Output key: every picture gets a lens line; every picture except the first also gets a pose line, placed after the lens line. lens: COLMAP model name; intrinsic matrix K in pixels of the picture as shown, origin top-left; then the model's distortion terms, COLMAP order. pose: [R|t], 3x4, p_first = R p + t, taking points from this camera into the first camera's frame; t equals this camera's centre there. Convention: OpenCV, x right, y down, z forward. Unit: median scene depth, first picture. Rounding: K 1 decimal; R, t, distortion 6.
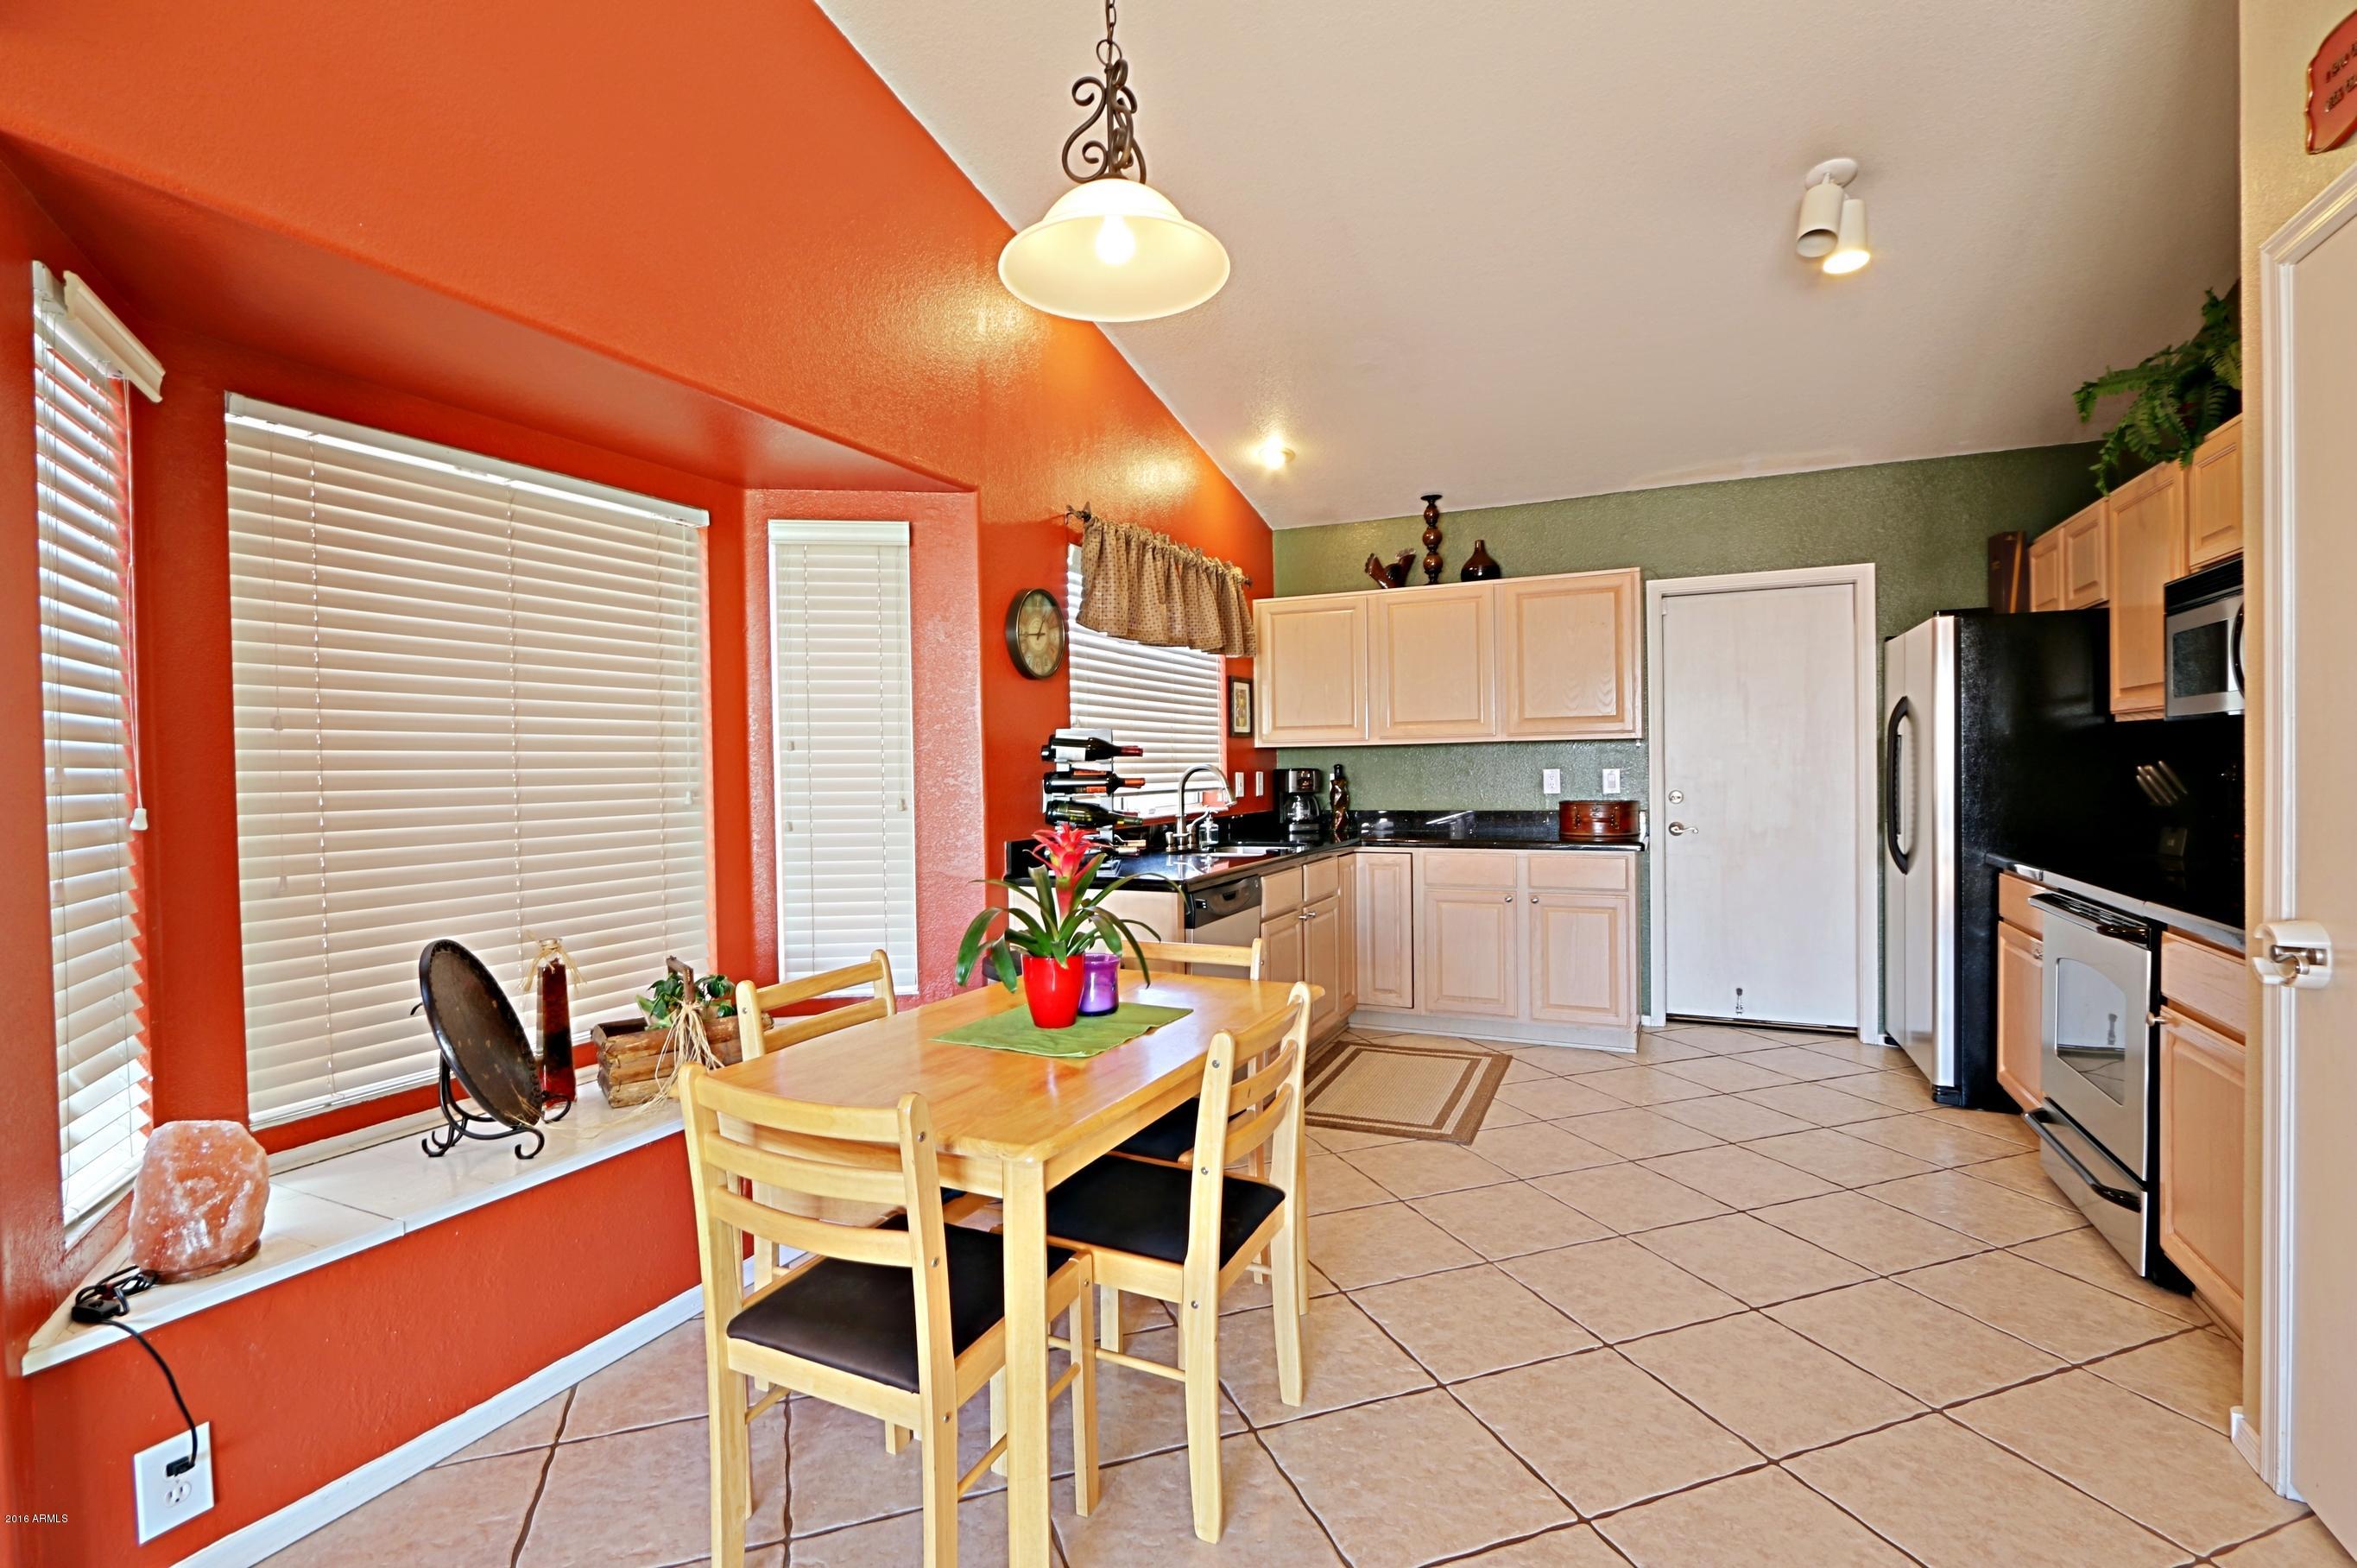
lens RADIAL K [[1068.1, 0, 1169.6], [0, 1068.1, 785.7], [0, 0, 1]] dist [-0.023134, 0.005114]
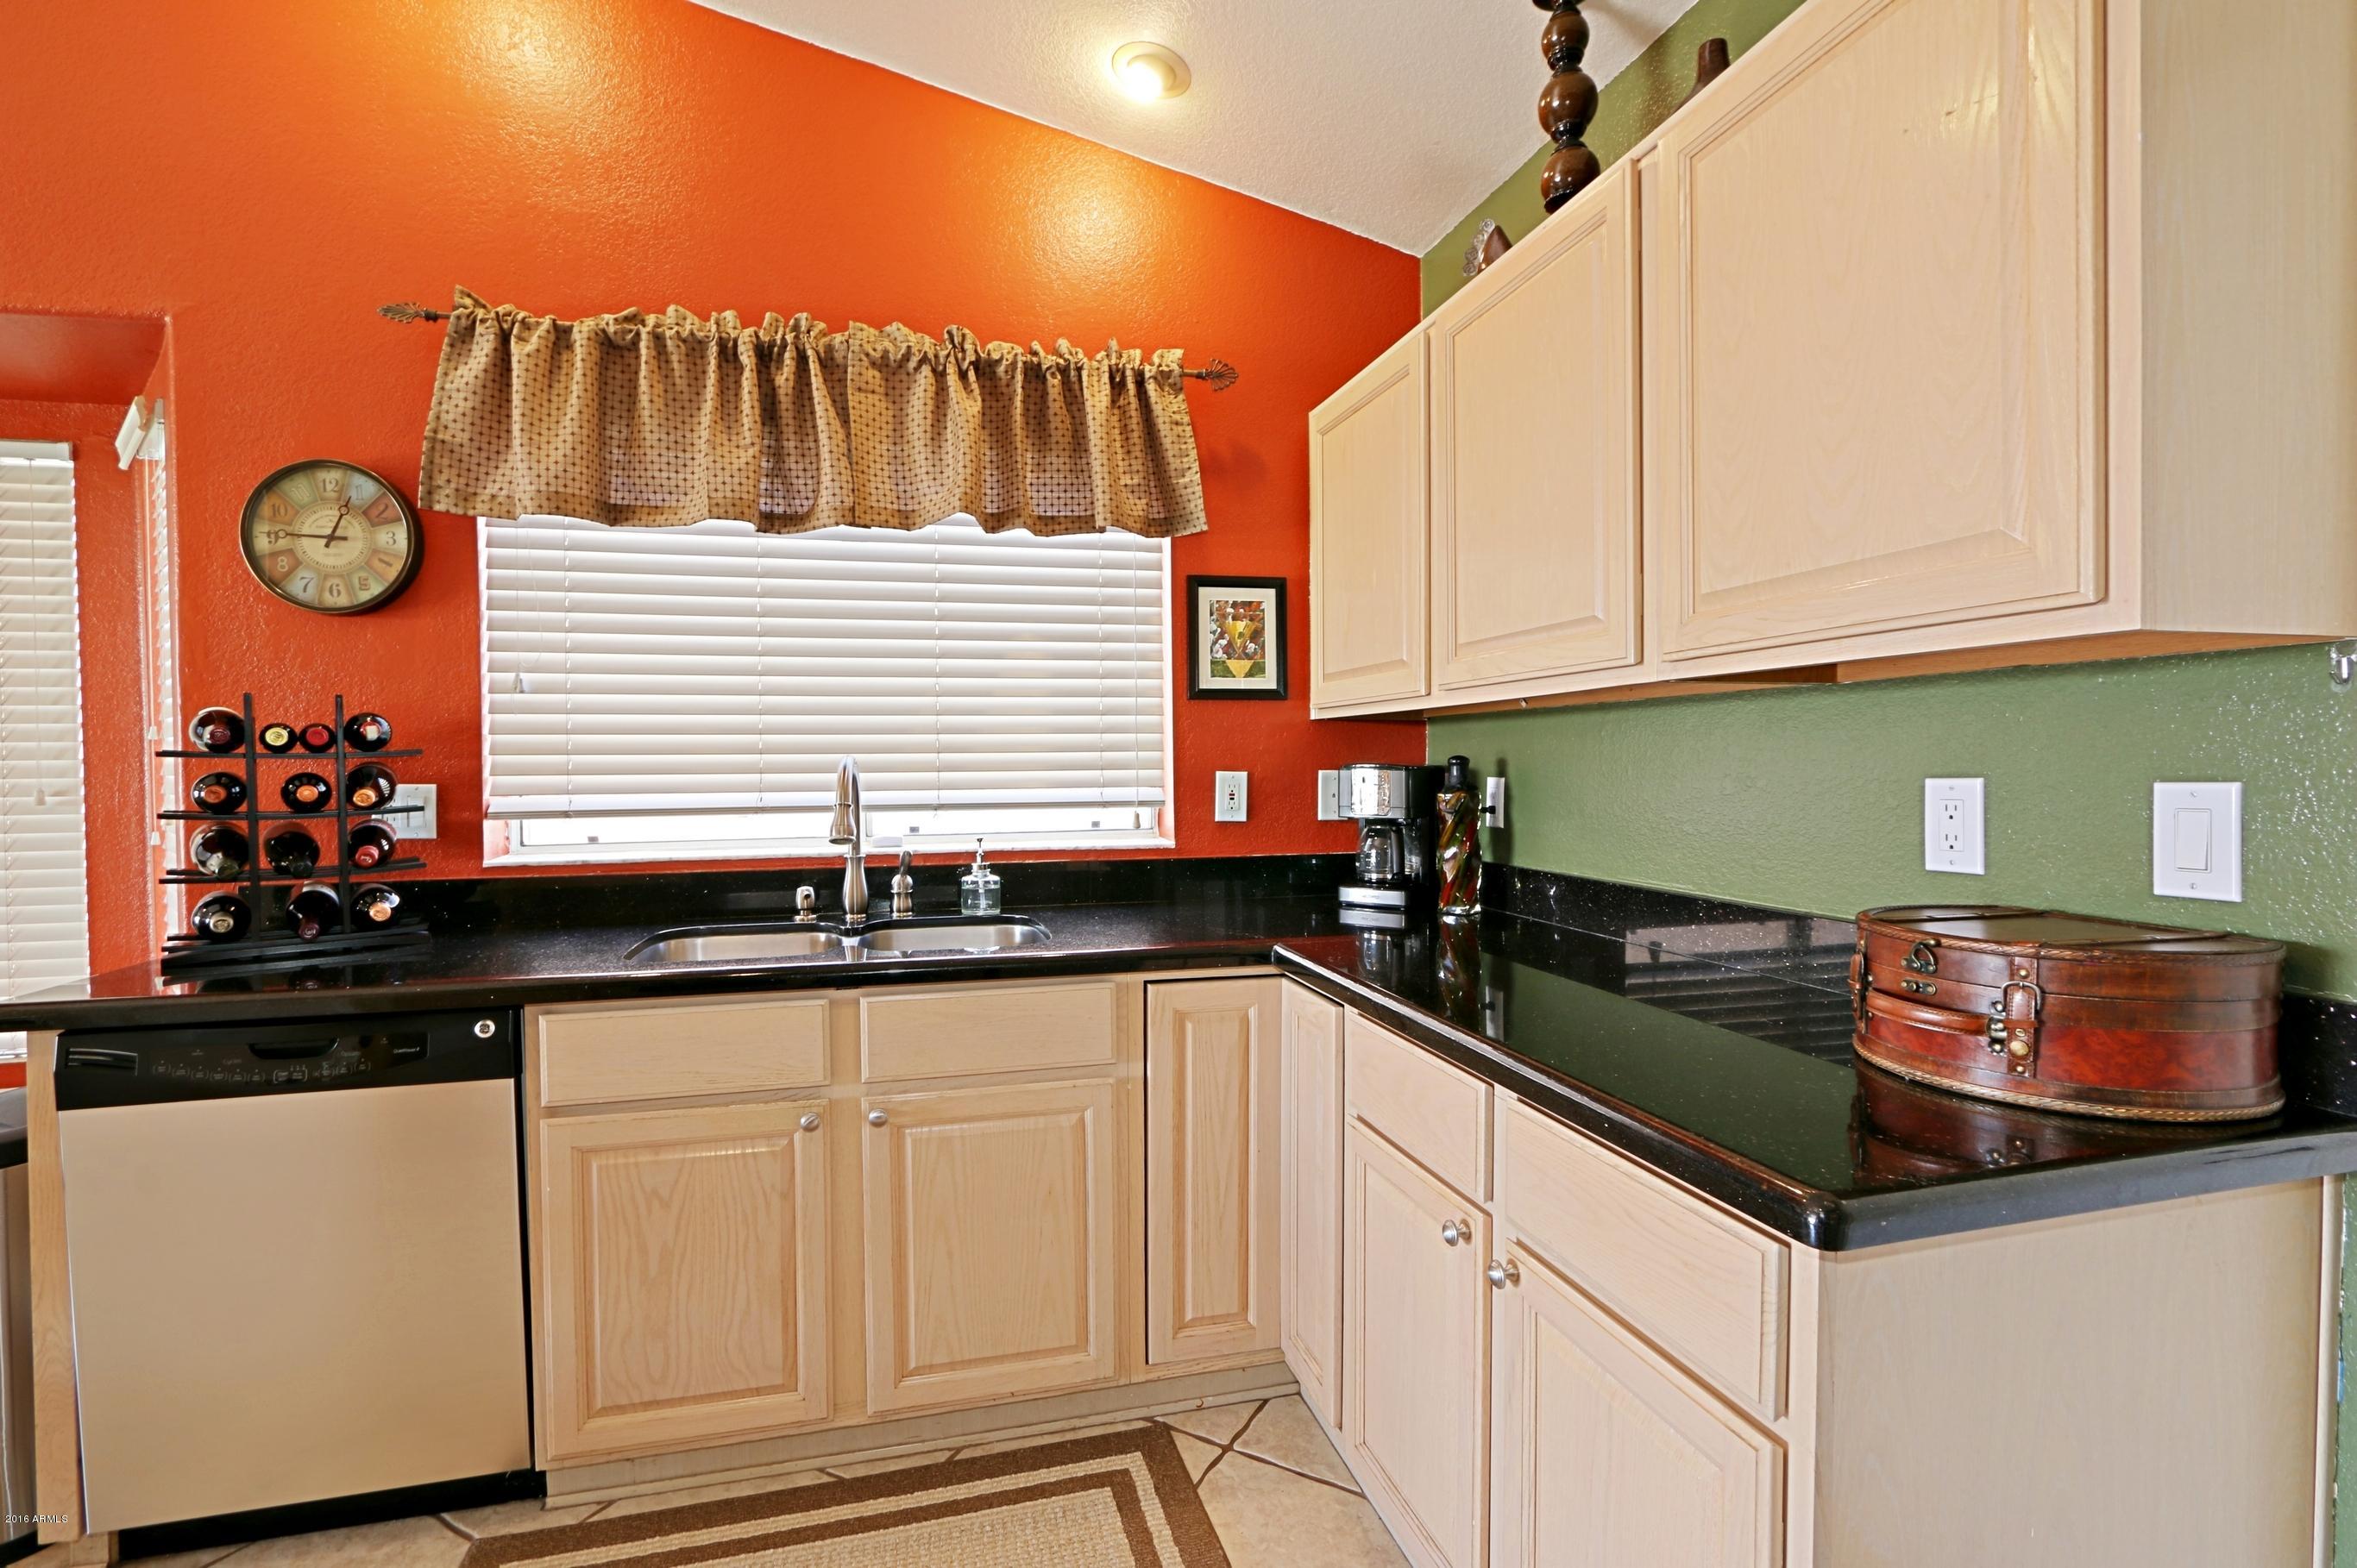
lens RADIAL K [[1067.9, 0, 1165.4], [0, 1067.9, 784.7], [0, 0, 1]] dist [-0.023134, 0.005114]
pose [[0.640614, 0.025474, -0.767441, 0.498766], [-0.014151, 0.999671, 0.021369, -0.019389], [0.767733, -0.002829, 0.640764, 0.784588]]
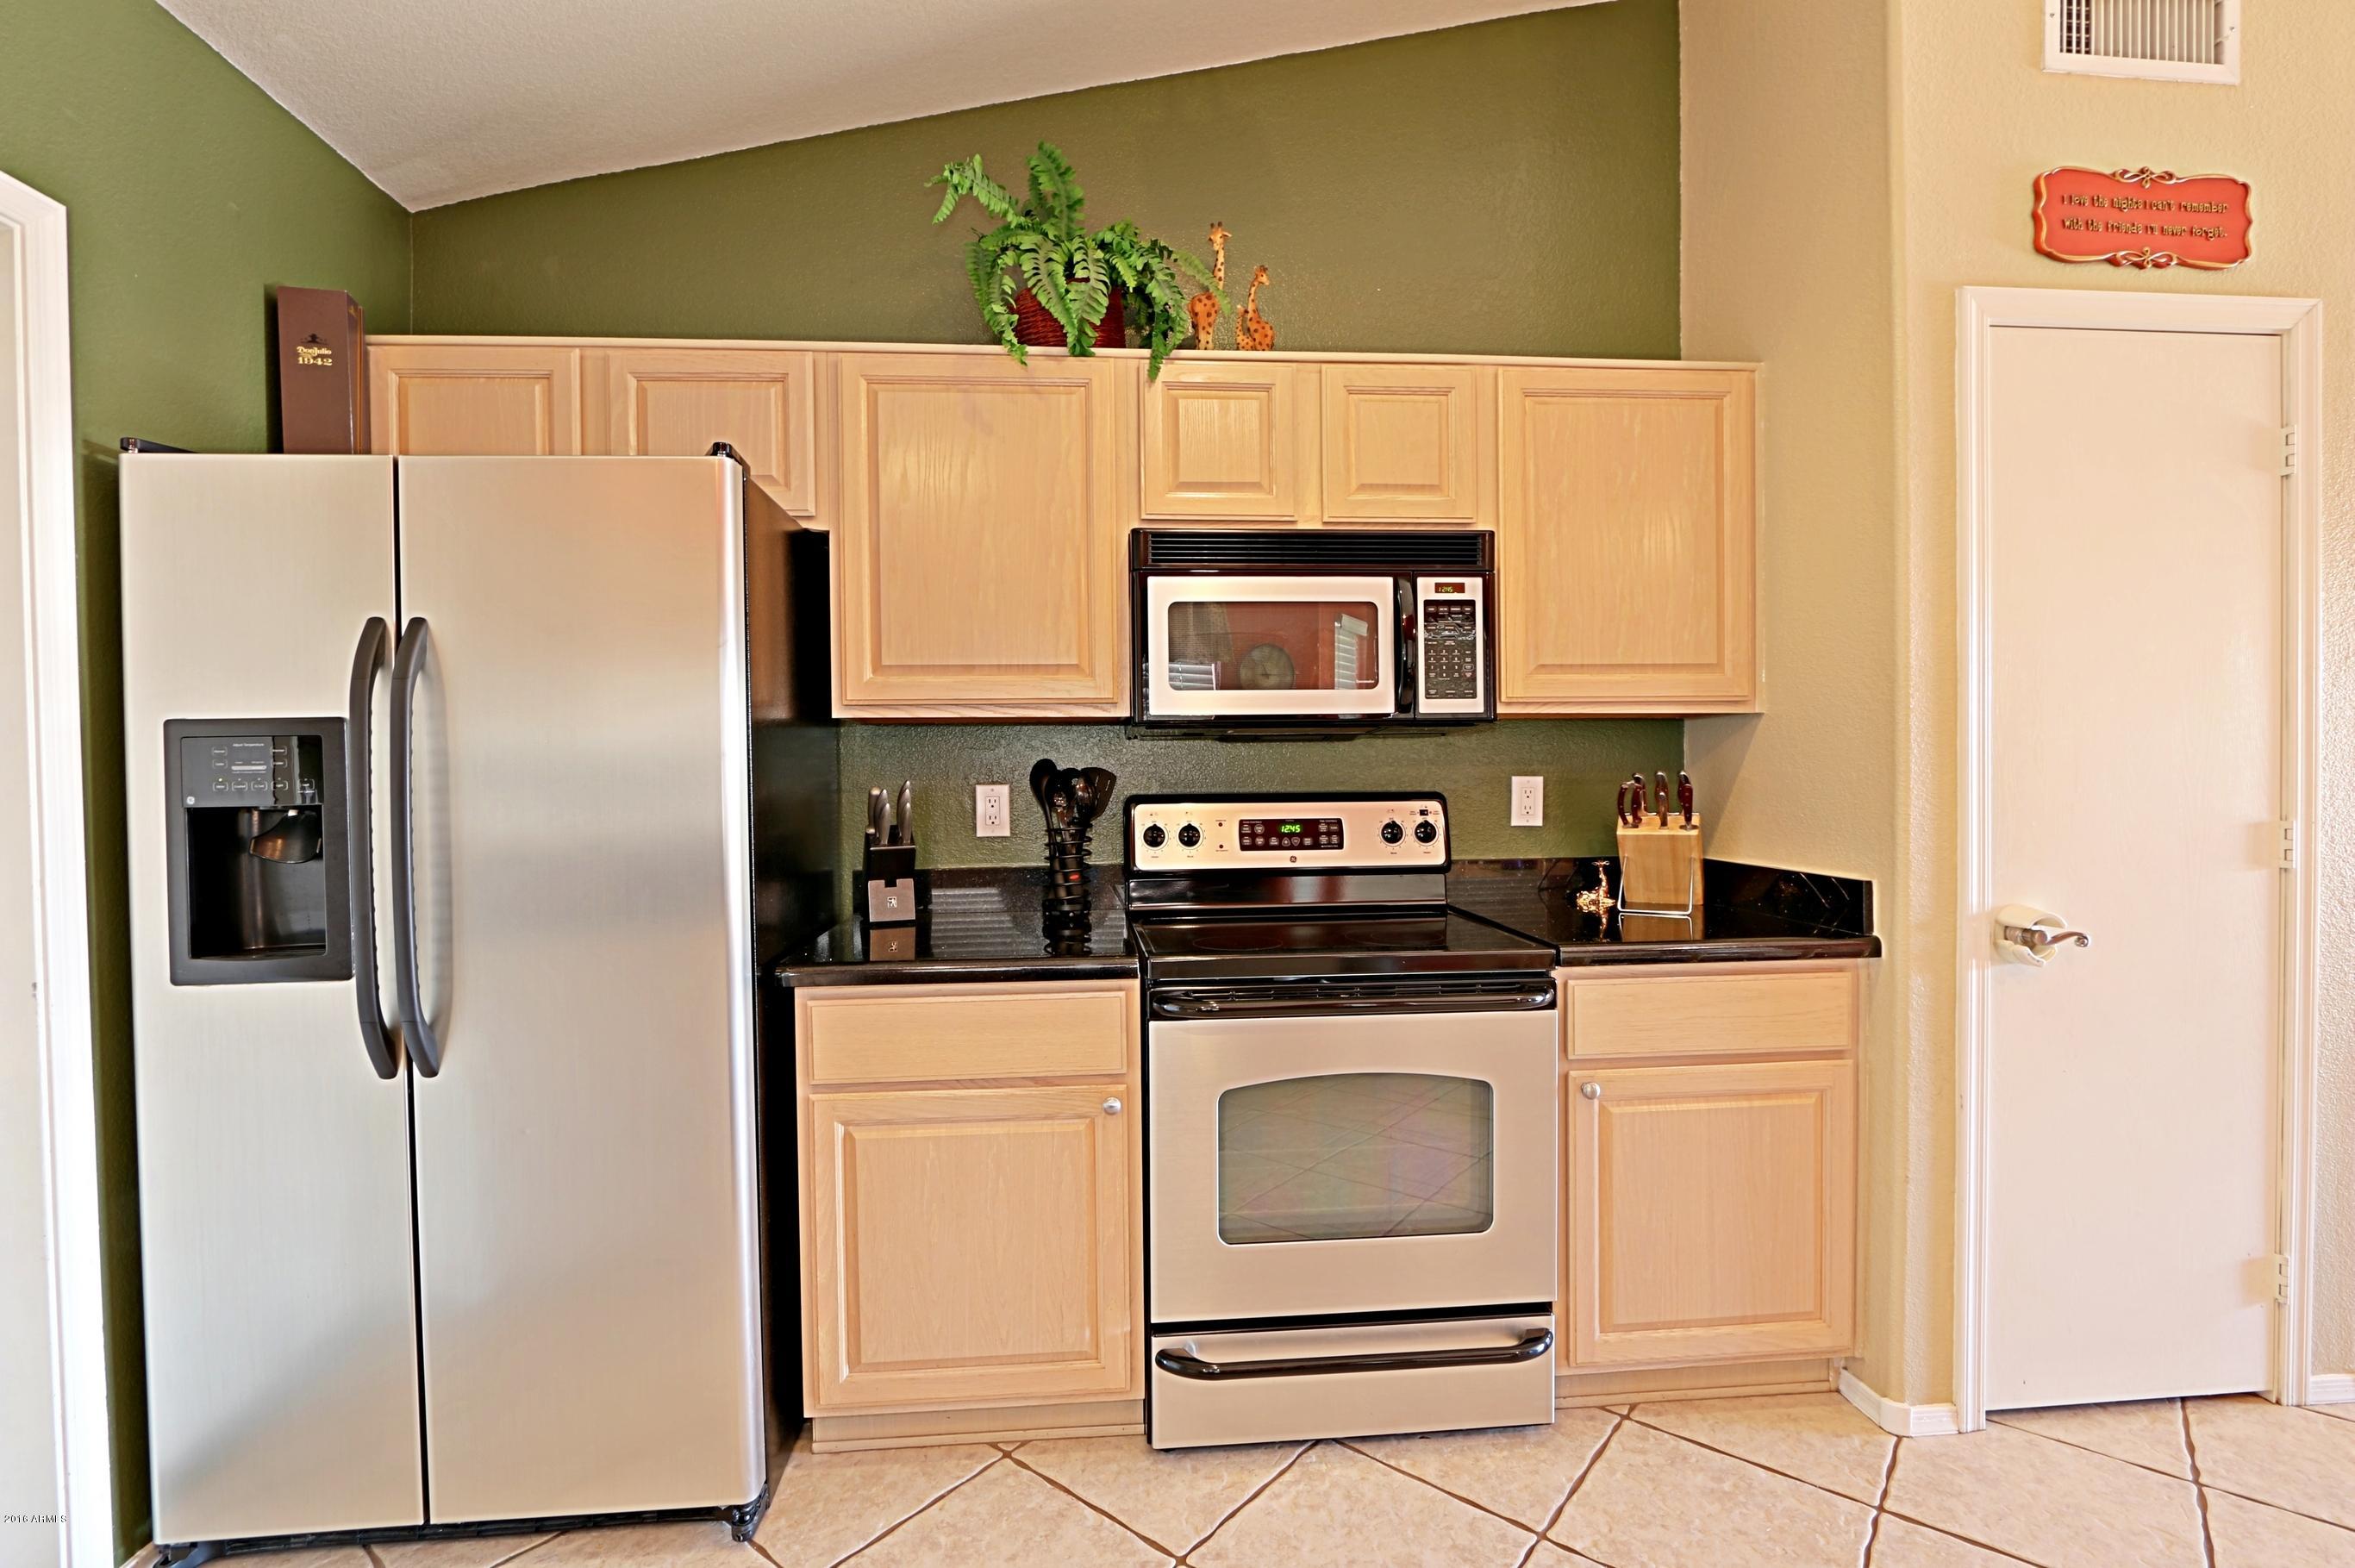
lens RADIAL K [[1067.1, 0, 1174.5], [0, 1067.1, 783.6], [0, 0, 1]] dist [-0.023134, 0.005114]
pose [[-0.499238, 0.009389, 0.866414, 0.202252], [0.034417, 0.999367, 0.009002, -0.016443], [-0.865781, 0.034313, -0.499245, 0.881265]]
